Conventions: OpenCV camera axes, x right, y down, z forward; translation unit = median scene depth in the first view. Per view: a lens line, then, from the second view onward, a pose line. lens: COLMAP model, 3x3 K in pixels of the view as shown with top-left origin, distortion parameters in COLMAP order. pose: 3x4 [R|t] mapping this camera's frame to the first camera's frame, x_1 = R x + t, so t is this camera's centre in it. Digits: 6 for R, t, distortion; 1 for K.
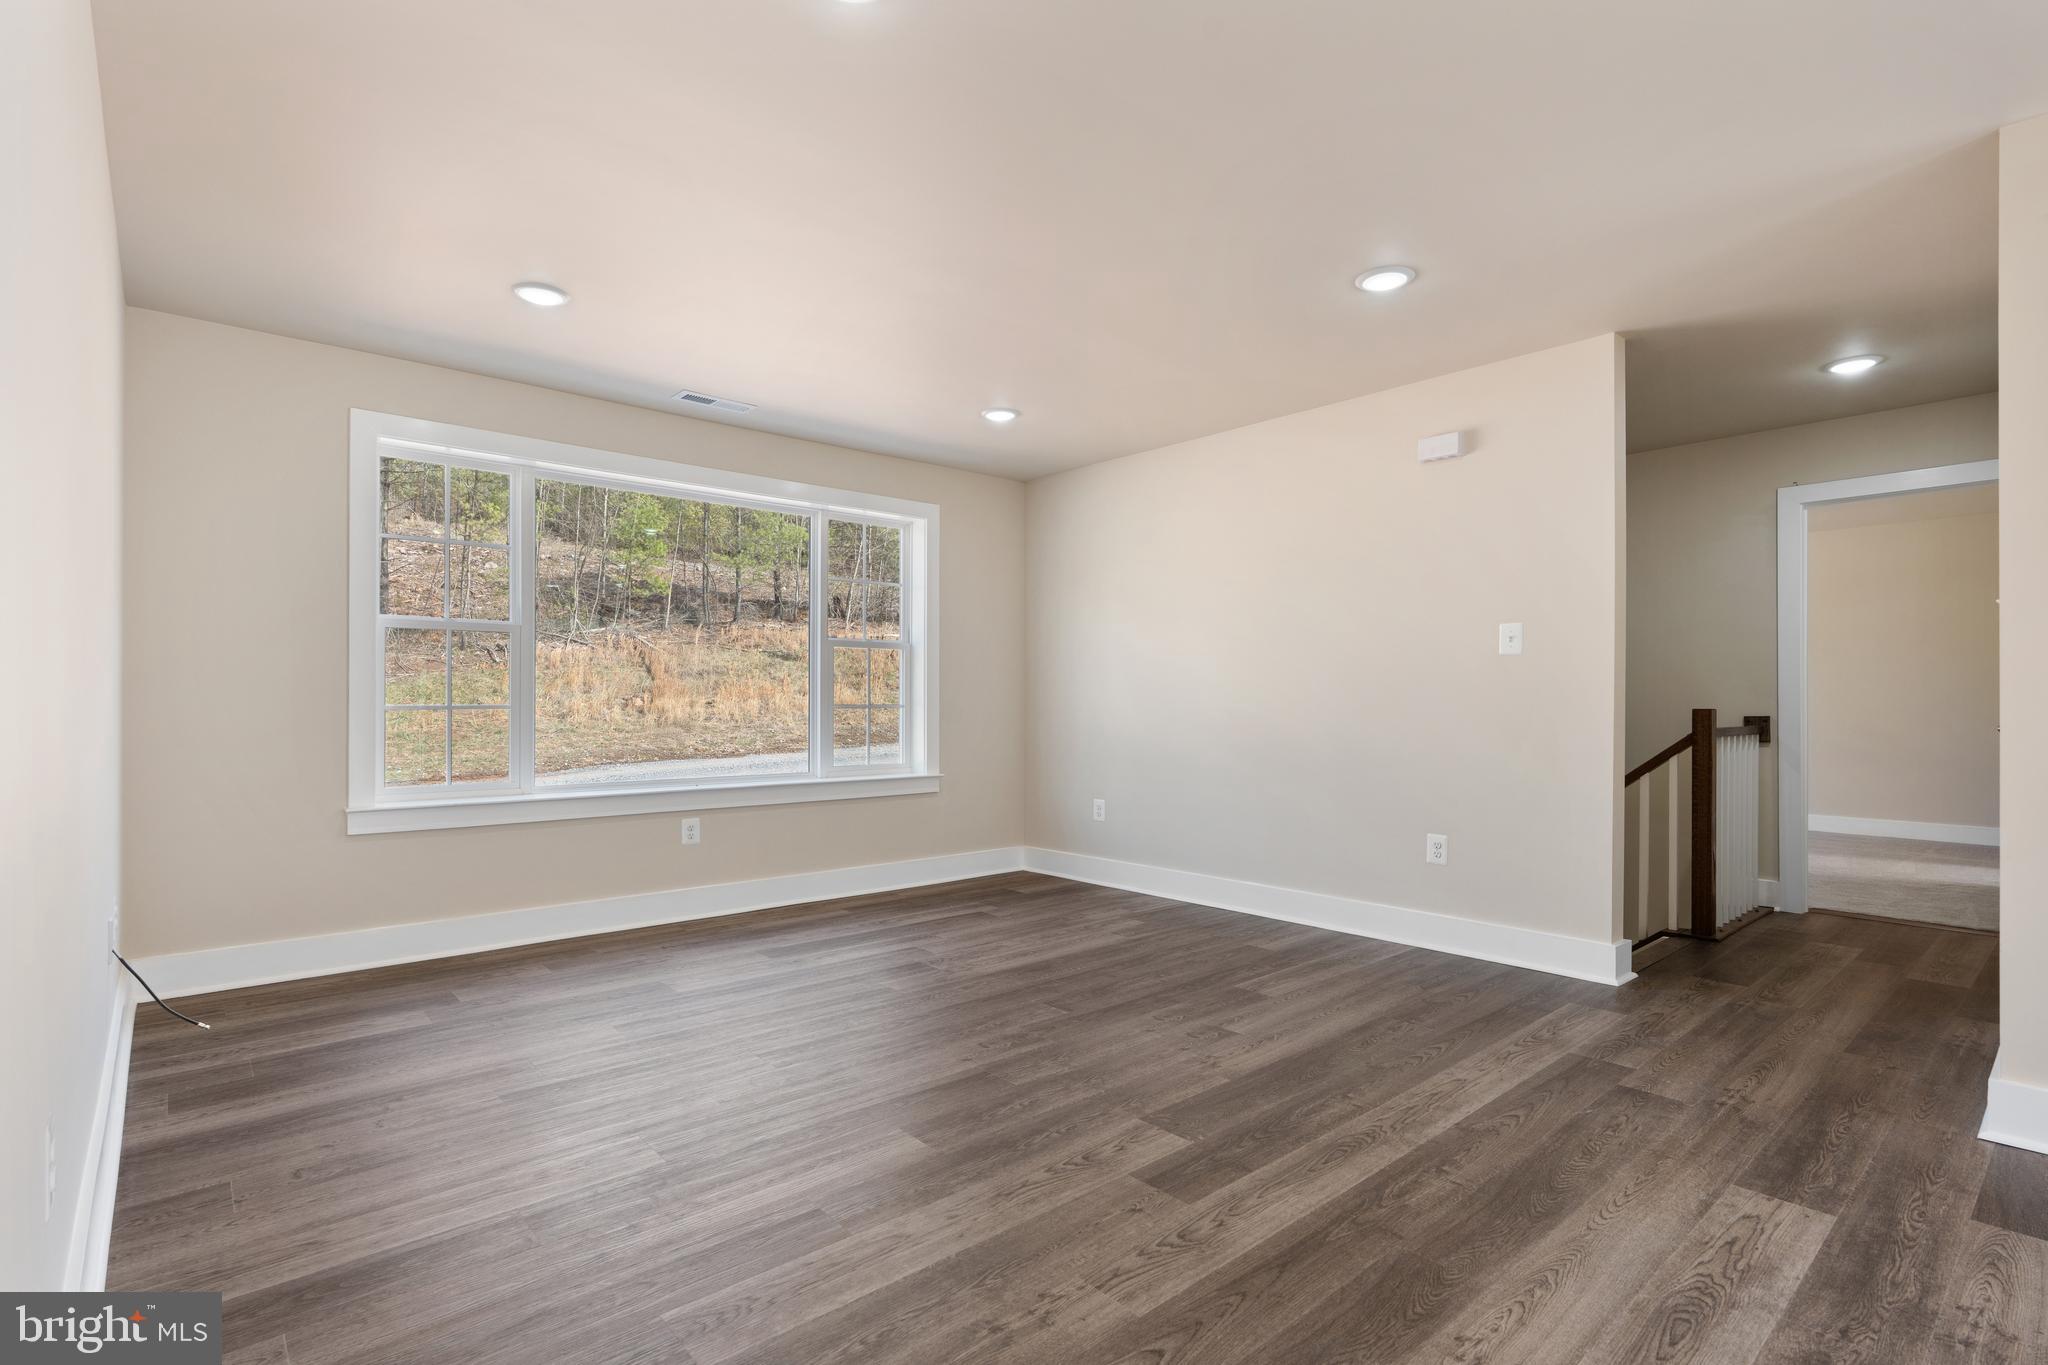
lens RADIAL K [[962.6, 0, 1028.5], [0, 962.6, 701.2], [0, 0, 1]] dist [-0.003874, 0.001183]
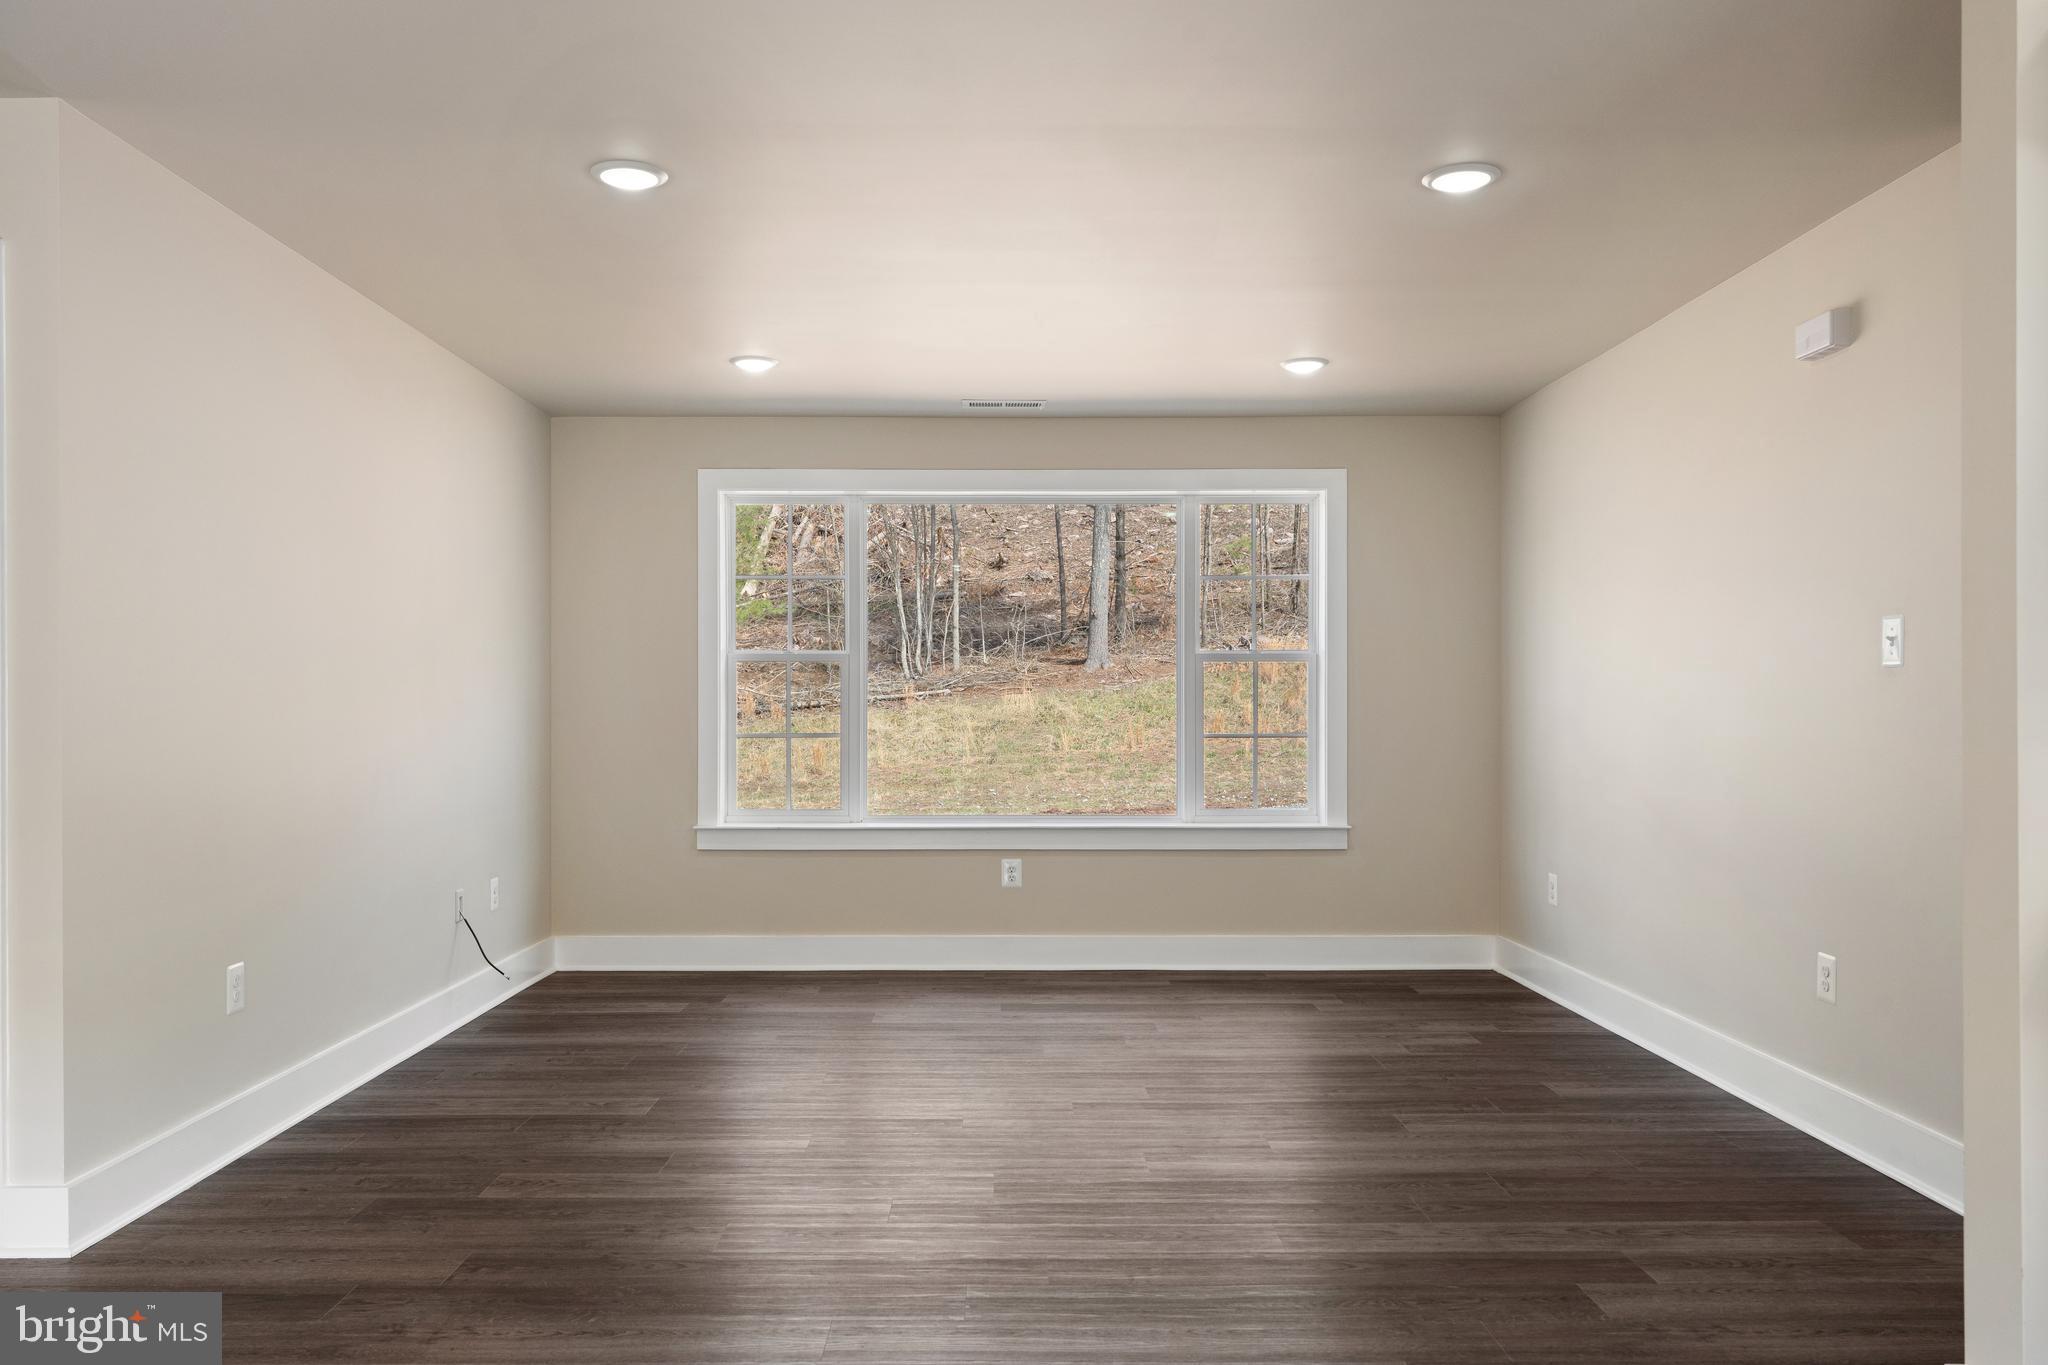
lens RADIAL K [[1488.5, 0, 1016.9], [0, 1488.5, 702.5], [0, 0, 1]] dist [0.000449, 0.003097]
pose [[0.761585, -0.004935, -0.648047, 0.566997], [0.001617, 0.999982, -0.005715, -0.017608], [0.648063, 0.003304, 0.761579, -0.068264]]
